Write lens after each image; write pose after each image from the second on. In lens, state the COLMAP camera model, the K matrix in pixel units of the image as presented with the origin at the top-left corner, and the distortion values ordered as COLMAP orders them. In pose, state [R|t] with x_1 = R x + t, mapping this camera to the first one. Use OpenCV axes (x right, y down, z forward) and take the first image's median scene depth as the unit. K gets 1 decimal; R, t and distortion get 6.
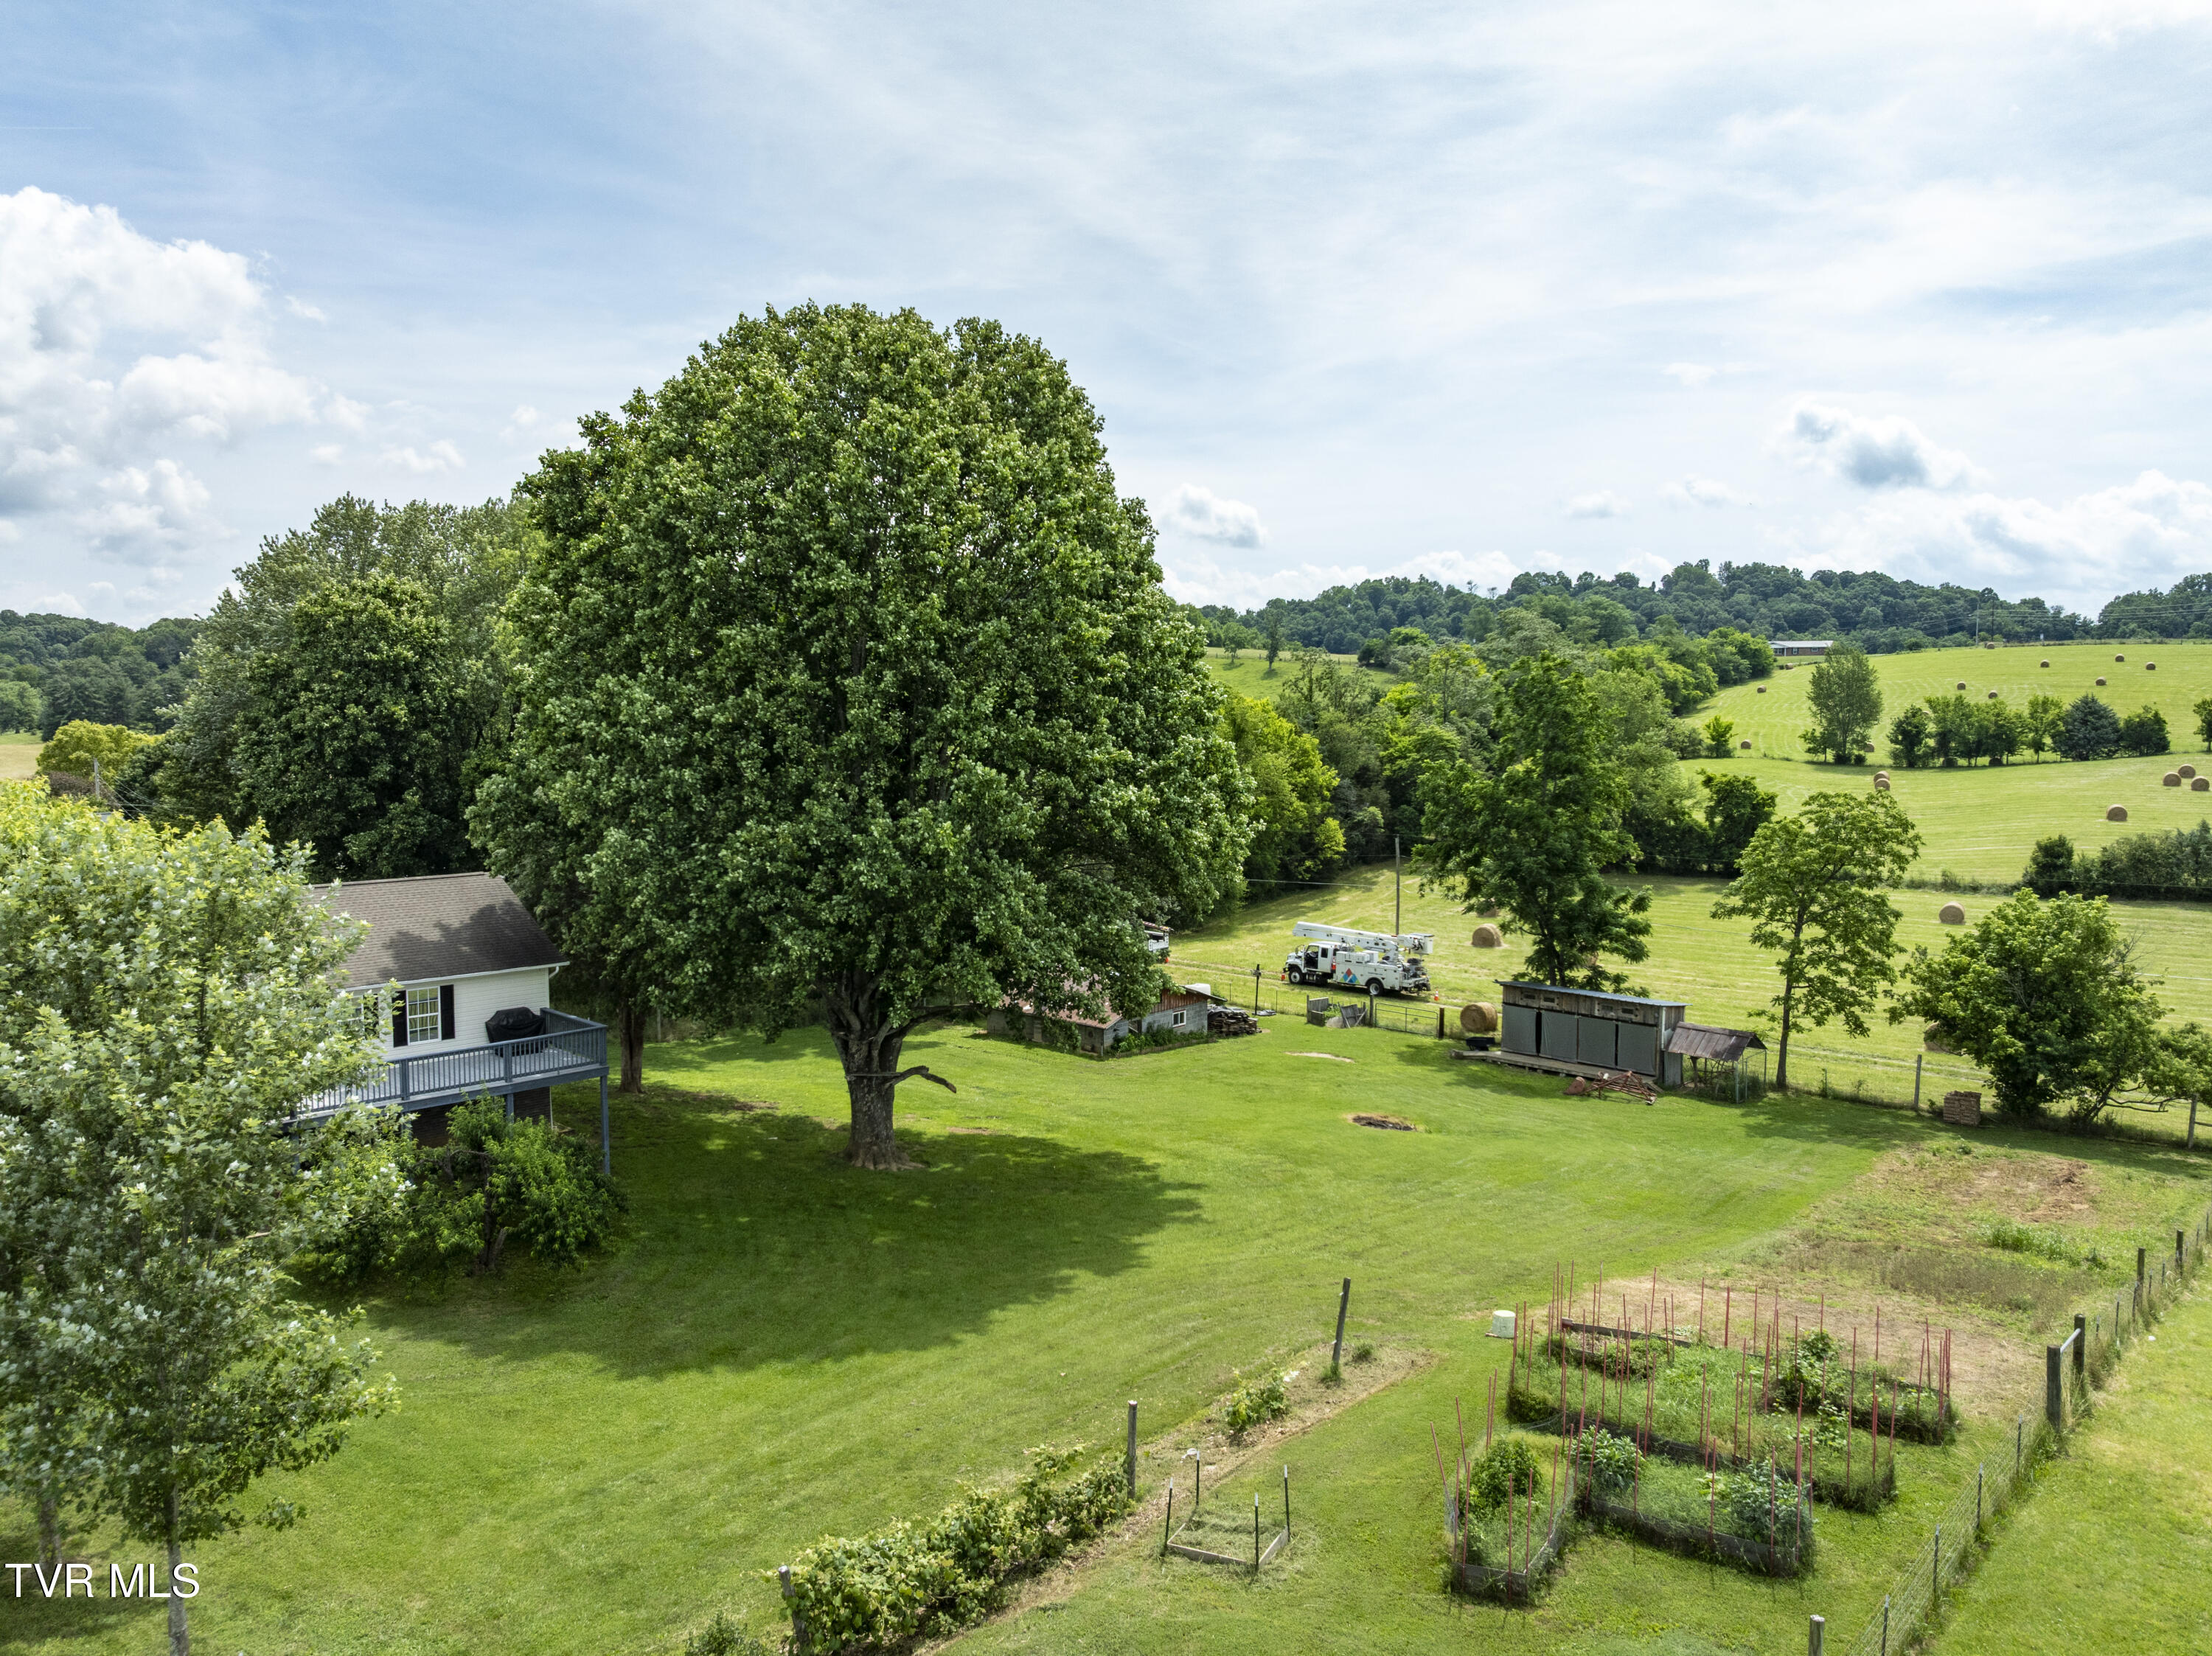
lens RADIAL K [[1549.4, 0, 1106.0], [0, 1549.4, 828.0], [0, 0, 1]] dist [-0.038022, 0.001620]
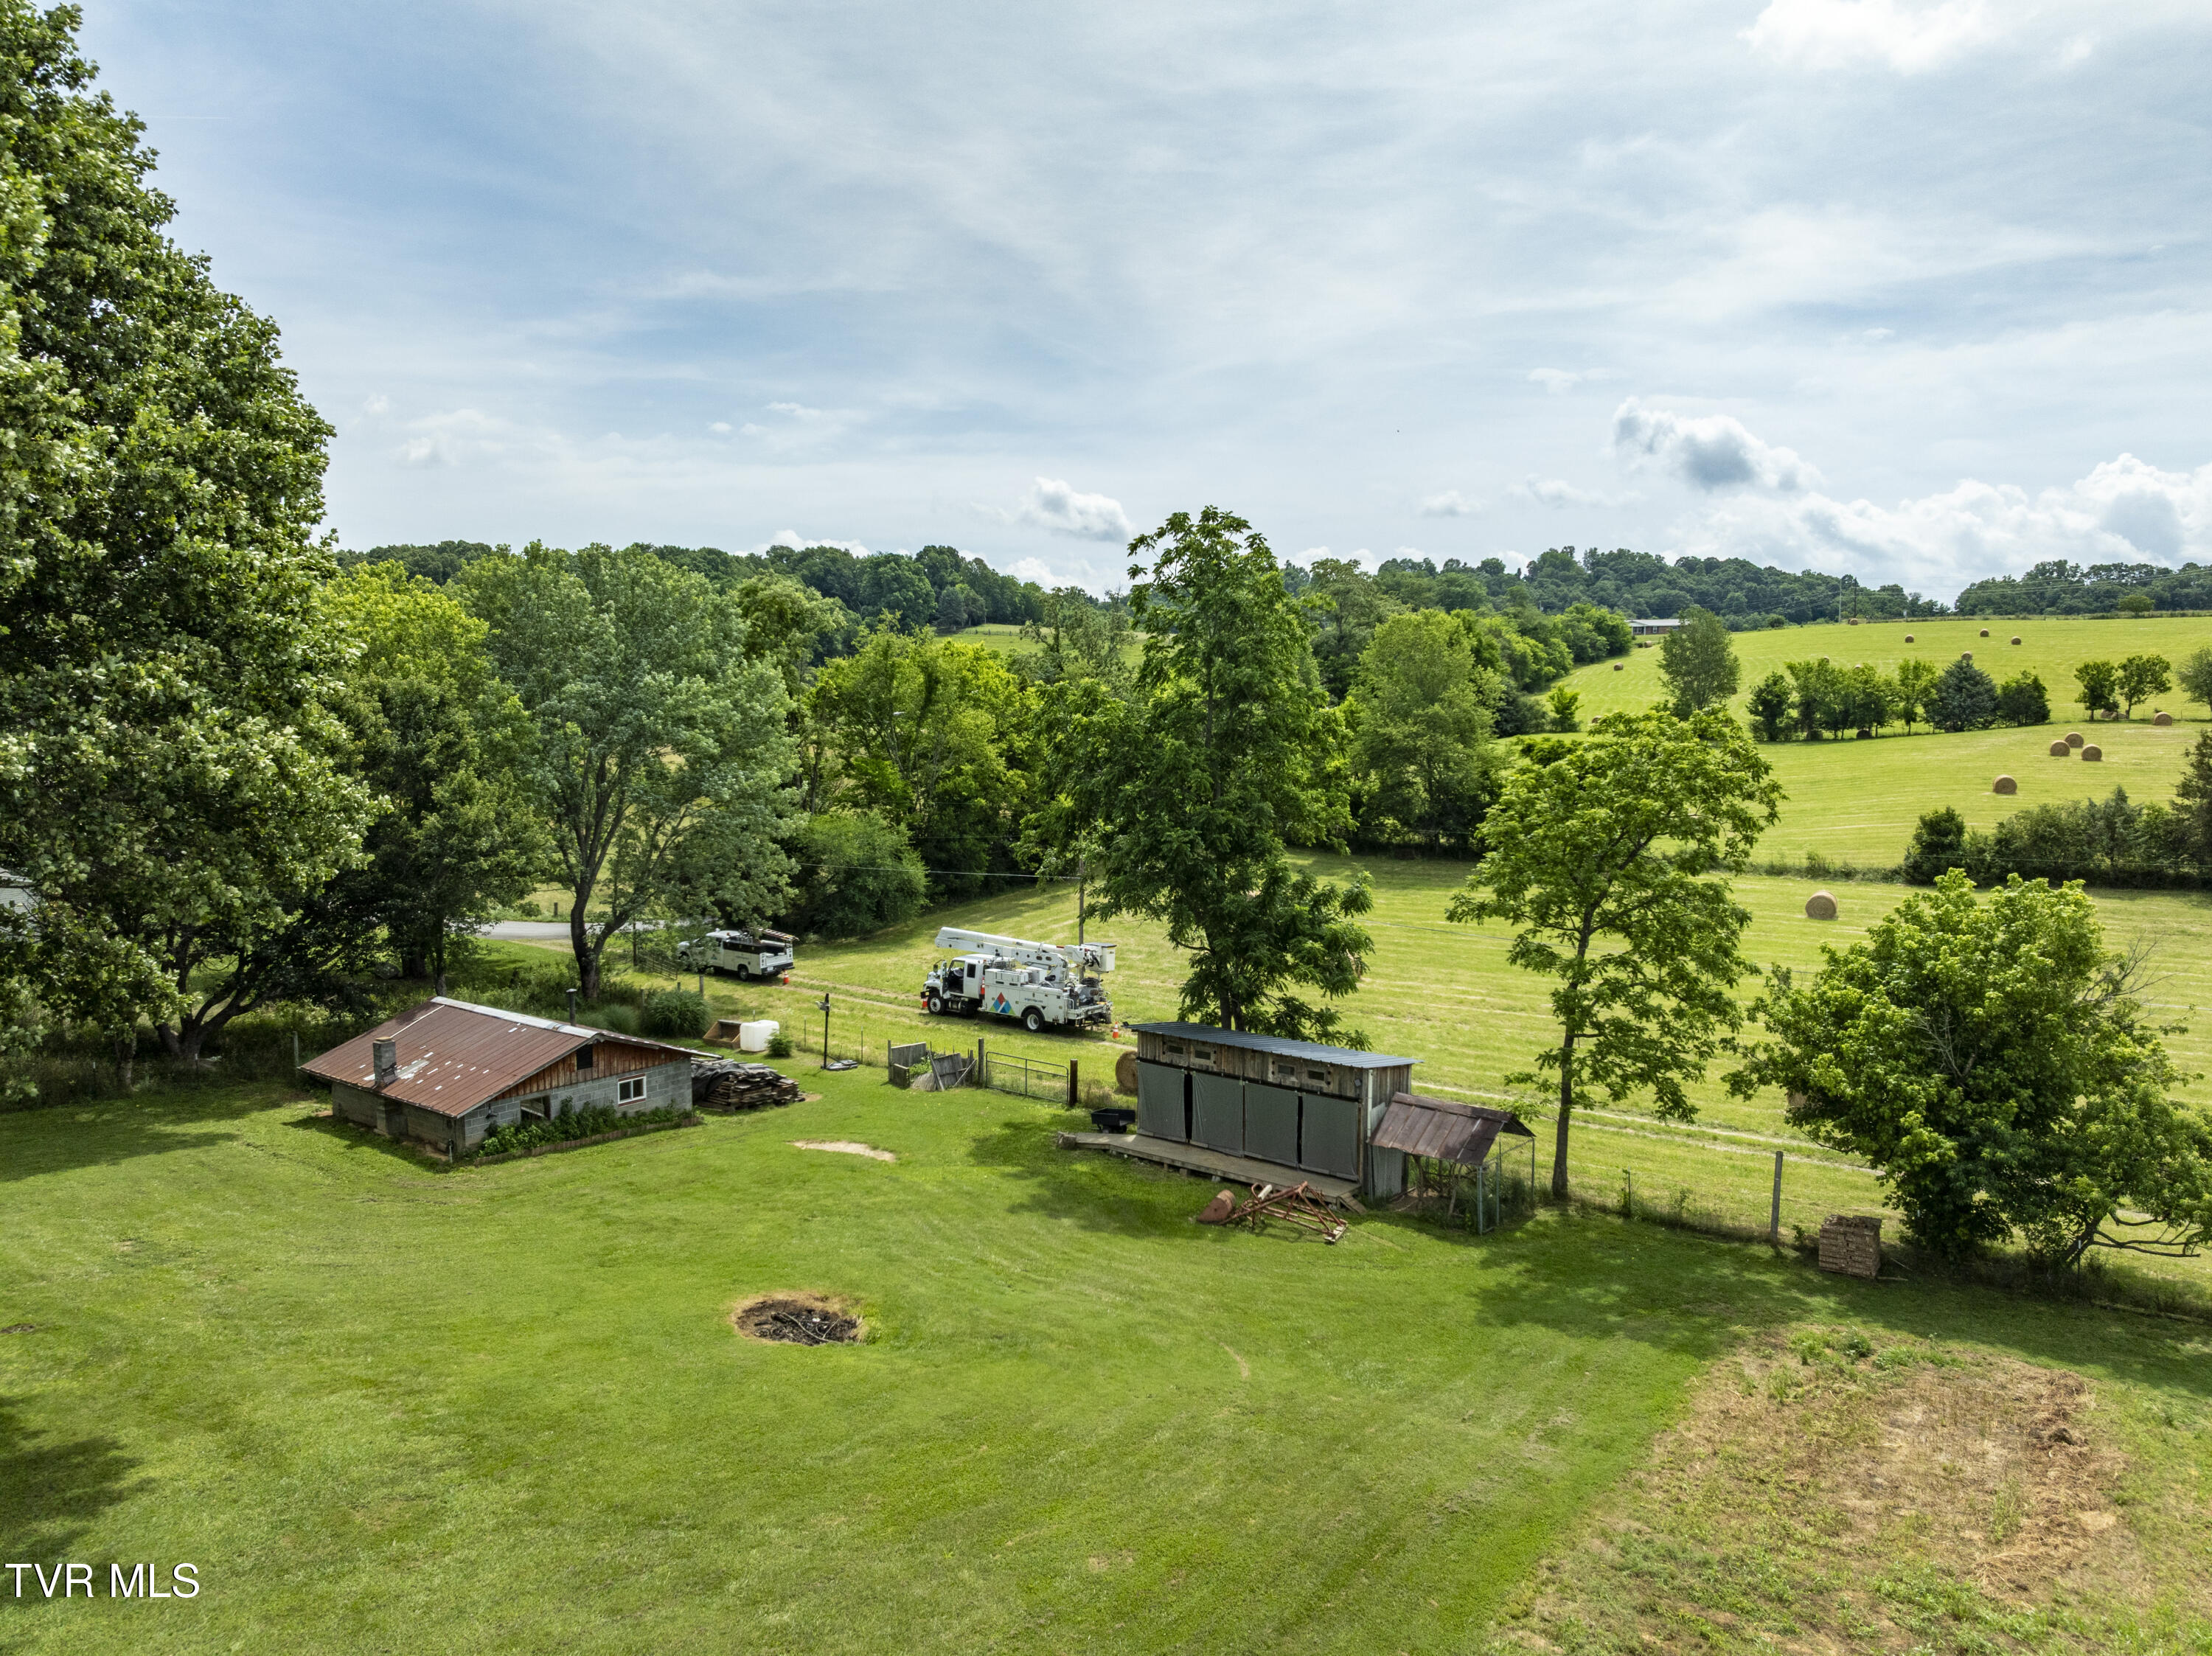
lens RADIAL K [[1545.0, 0, 1106.0], [0, 1545.0, 828.0], [0, 0, 1]] dist [0.004108, -0.076606]
pose [[0.997230, -0.007249, 0.074025, 0.182742], [0.006998, 0.999969, 0.003651, 0.014823], [-0.074049, -0.003123, 0.997250, 0.340582]]
